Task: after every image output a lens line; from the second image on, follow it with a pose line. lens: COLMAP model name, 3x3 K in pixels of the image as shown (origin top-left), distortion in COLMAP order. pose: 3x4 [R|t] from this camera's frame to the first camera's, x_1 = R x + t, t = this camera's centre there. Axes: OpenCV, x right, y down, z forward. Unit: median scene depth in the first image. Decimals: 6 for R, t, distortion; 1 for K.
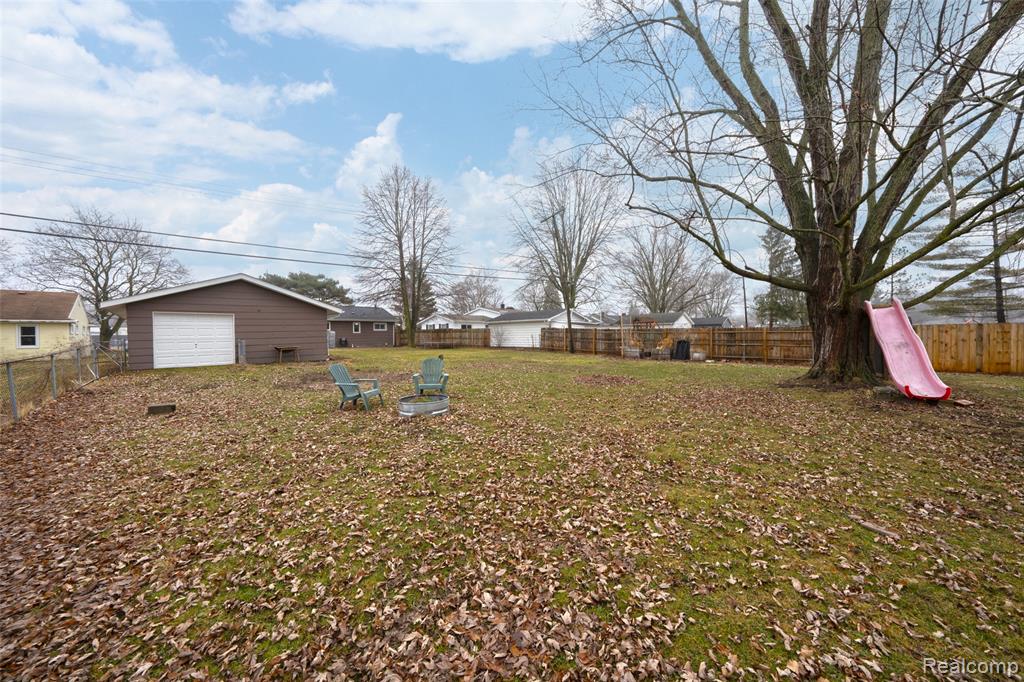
lens RADIAL K [[362.0, 0, 512.0], [0, 362.0, 341.0], [0, 0, 1]] dist [-0.008699, -0.000009]
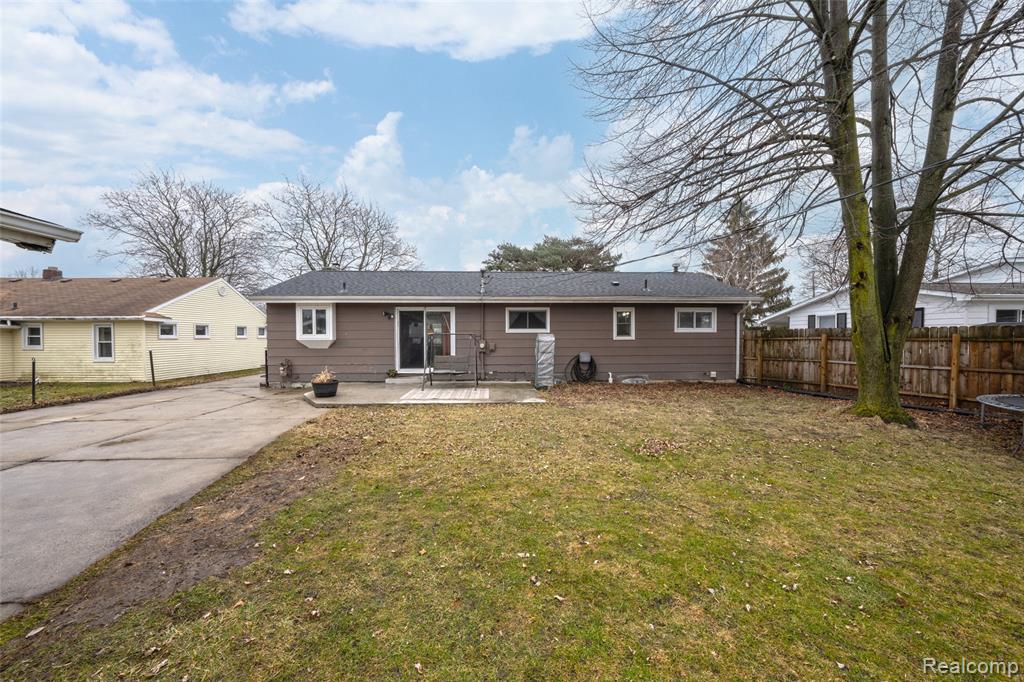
lens RADIAL K [[362.0, 0, 512.0], [0, 362.0, 341.0], [0, 0, 1]] dist [-0.008699, -0.000009]
pose [[0.737524, 0.018665, -0.675063, -0.292266], [-0.017406, 0.999811, 0.008627, -0.023120], [0.675096, 0.005388, 0.737710, 0.714496]]
